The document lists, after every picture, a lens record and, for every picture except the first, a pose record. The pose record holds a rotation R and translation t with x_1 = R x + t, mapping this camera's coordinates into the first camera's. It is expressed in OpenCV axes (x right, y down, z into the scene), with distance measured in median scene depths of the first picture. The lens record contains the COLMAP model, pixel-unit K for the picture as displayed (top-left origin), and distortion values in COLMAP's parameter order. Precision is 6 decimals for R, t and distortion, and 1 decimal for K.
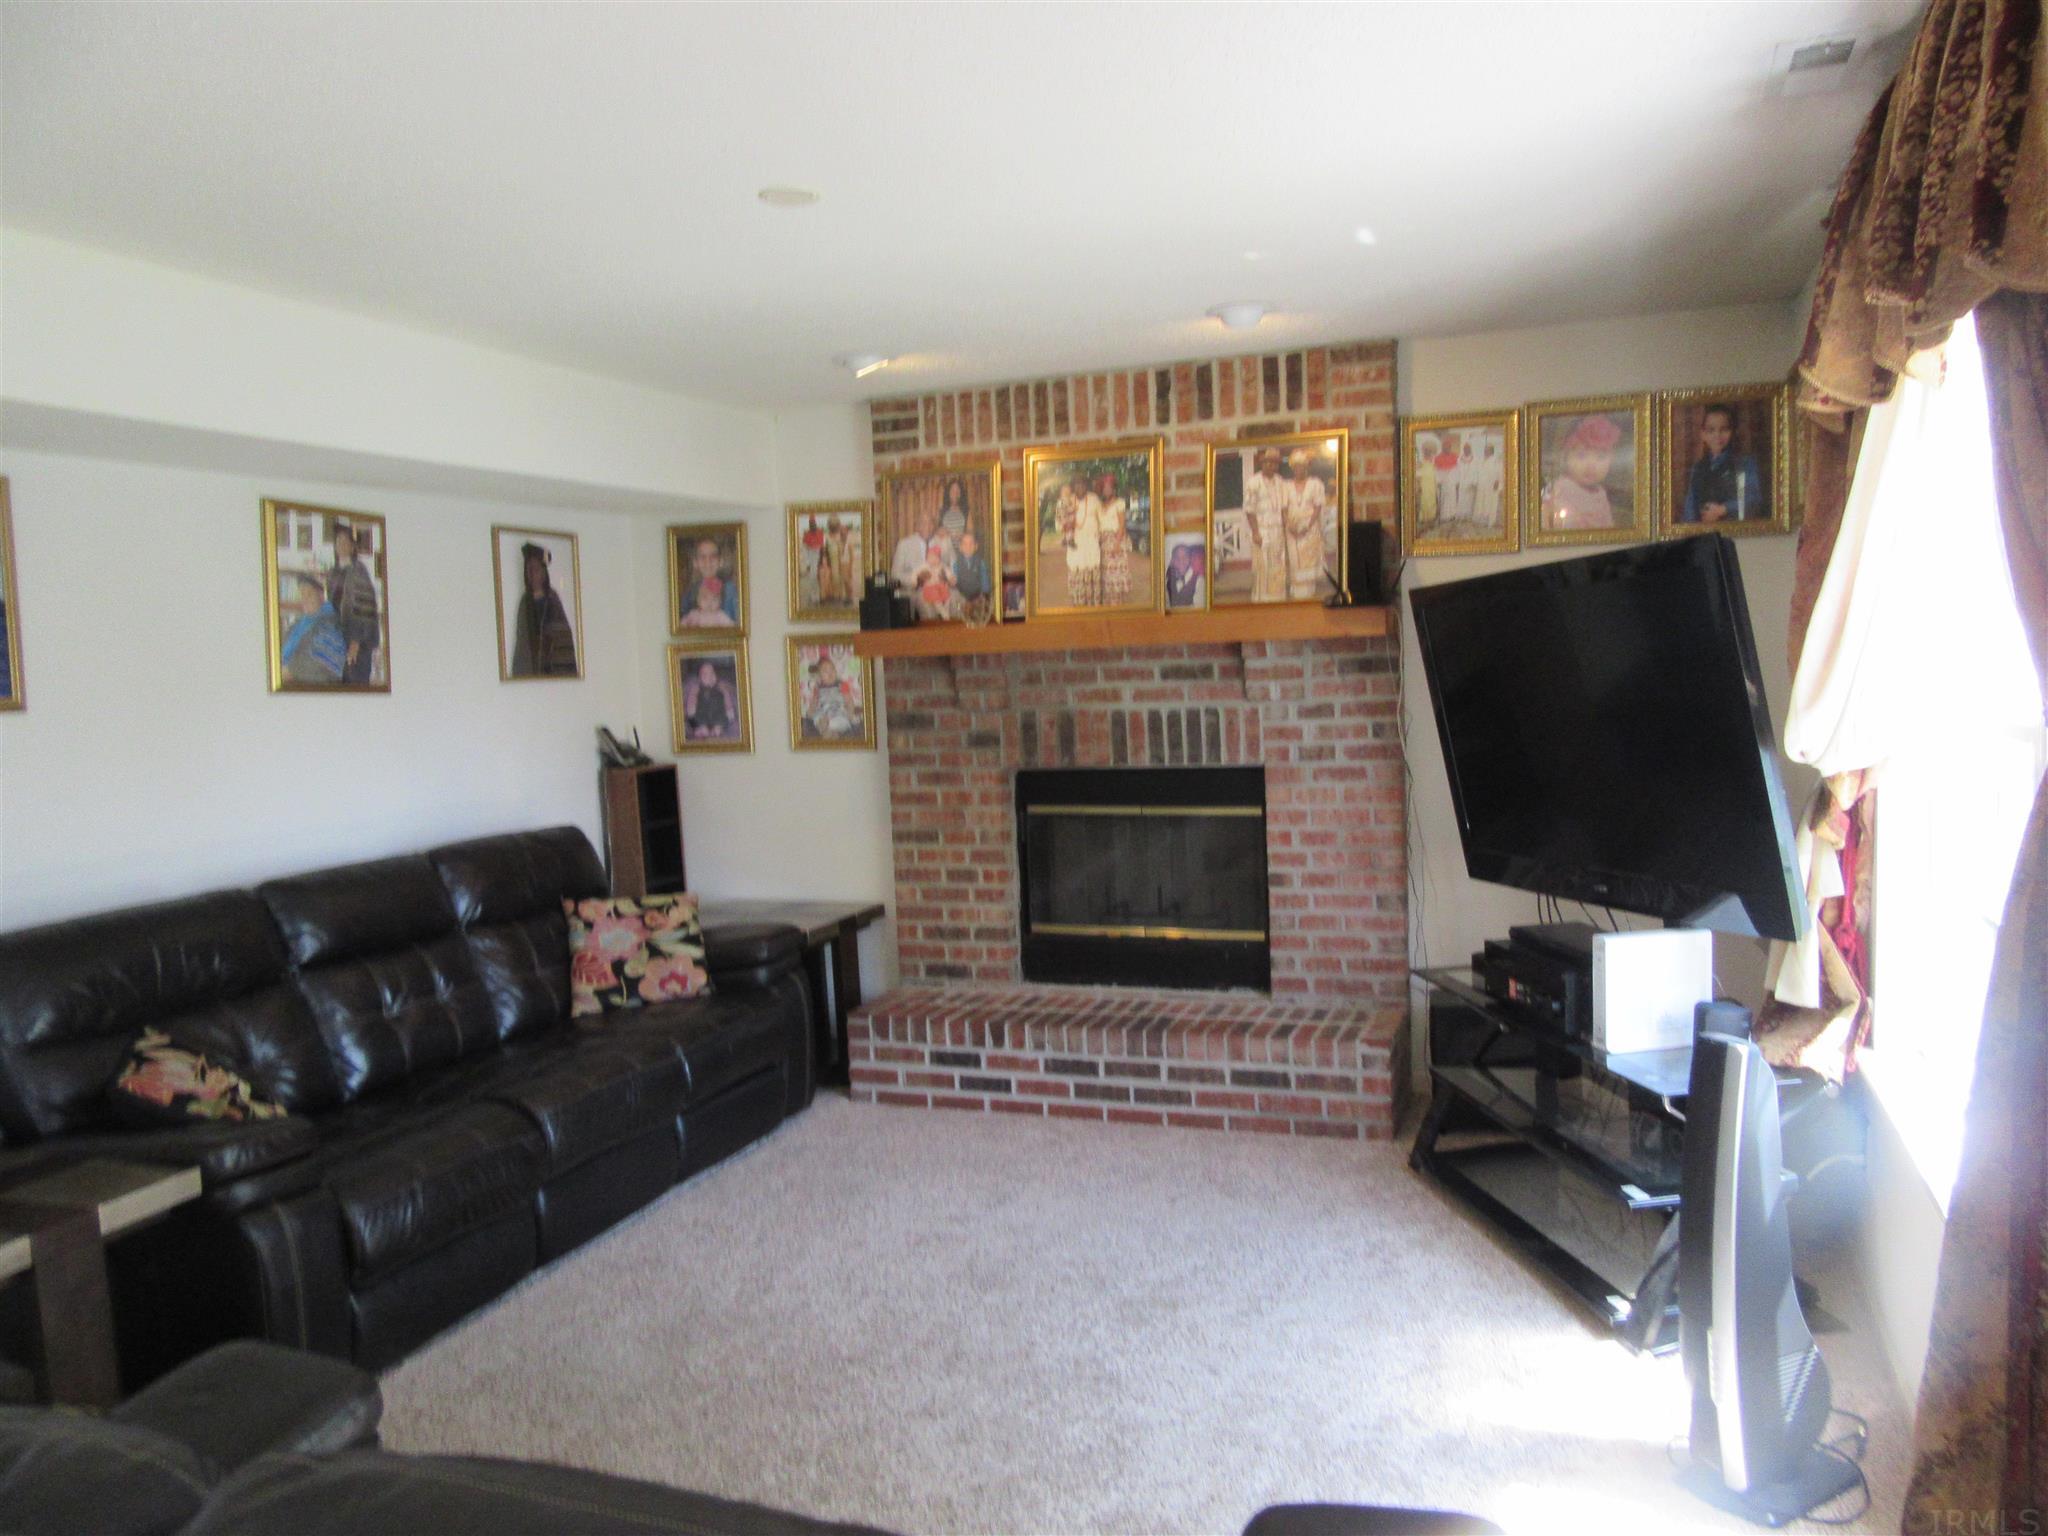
lens RADIAL K [[1501.9, 0, 1034.5], [0, 1501.9, 753.3], [0, 0, 1]] dist [-0.012899, 0.008496]
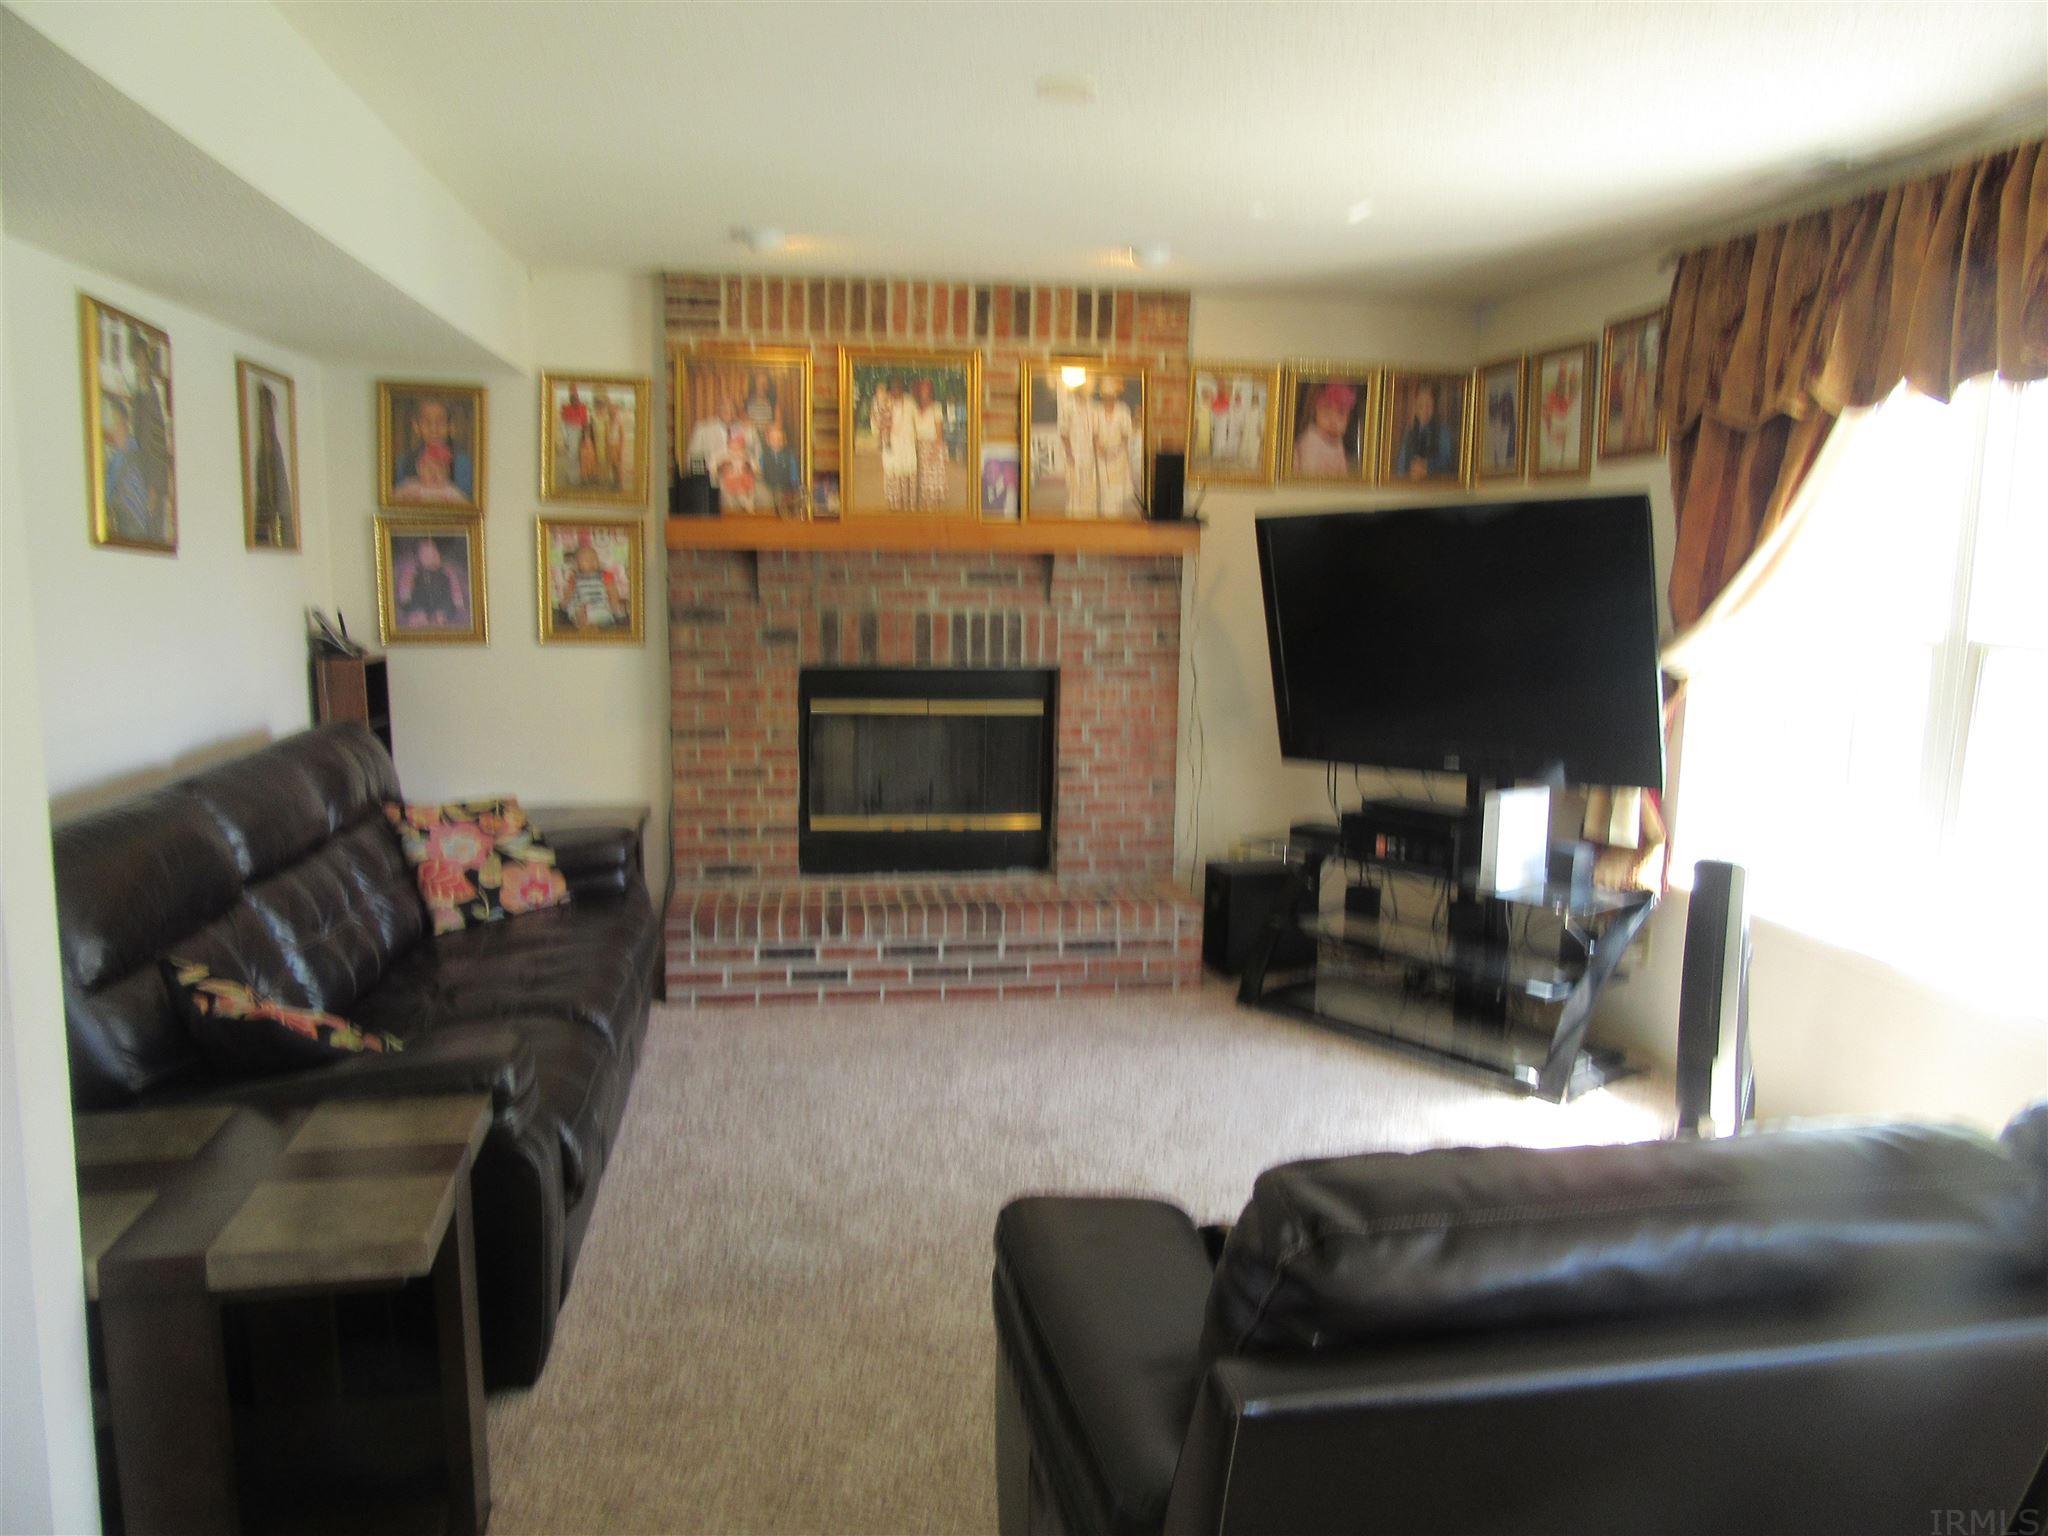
lens RADIAL K [[1501.9, 0, 1026.9], [0, 1501.9, 754.2], [0, 0, 1]] dist [-0.012899, 0.008496]
pose [[0.864254, -0.009319, 0.502970, -0.421651], [-0.017480, 0.998668, 0.048539, 0.019364], [-0.502753, -0.050742, 0.862940, 0.062077]]
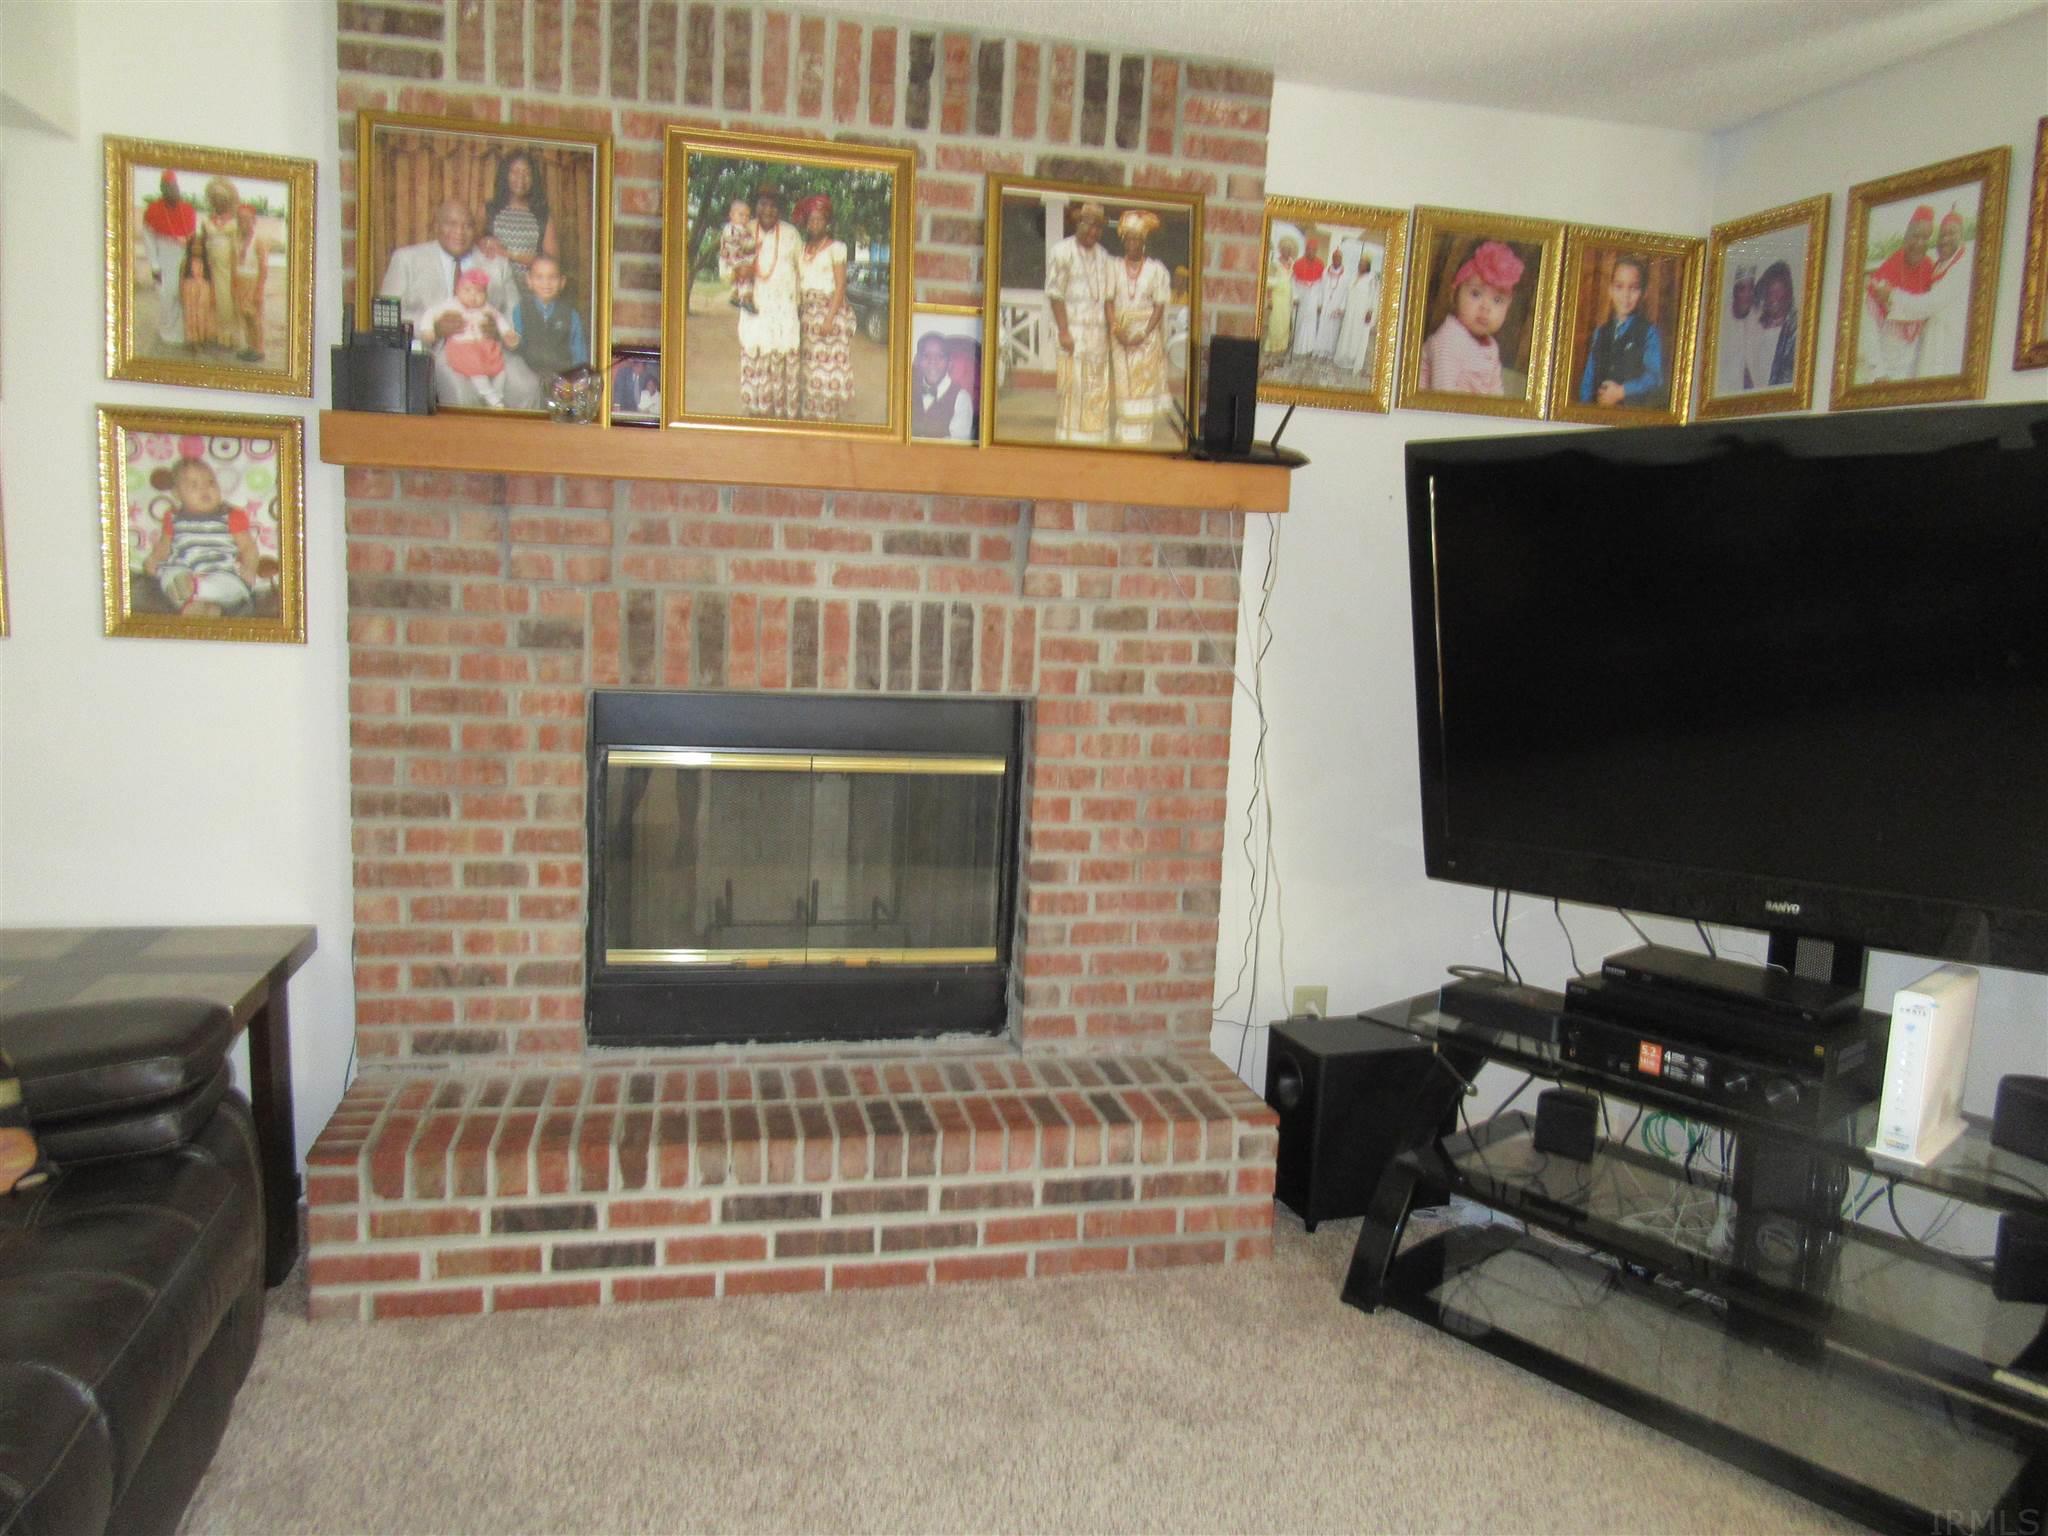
lens RADIAL K [[1501.9, 0, 1015.6], [0, 1501.9, 759.3], [0, 0, 1]] dist [-0.012899, 0.008496]
pose [[0.827507, 0.003513, 0.561444, -0.220339], [-0.041135, 0.997672, 0.054386, -0.000569], [-0.559946, -0.068100, 0.825726, 0.467790]]
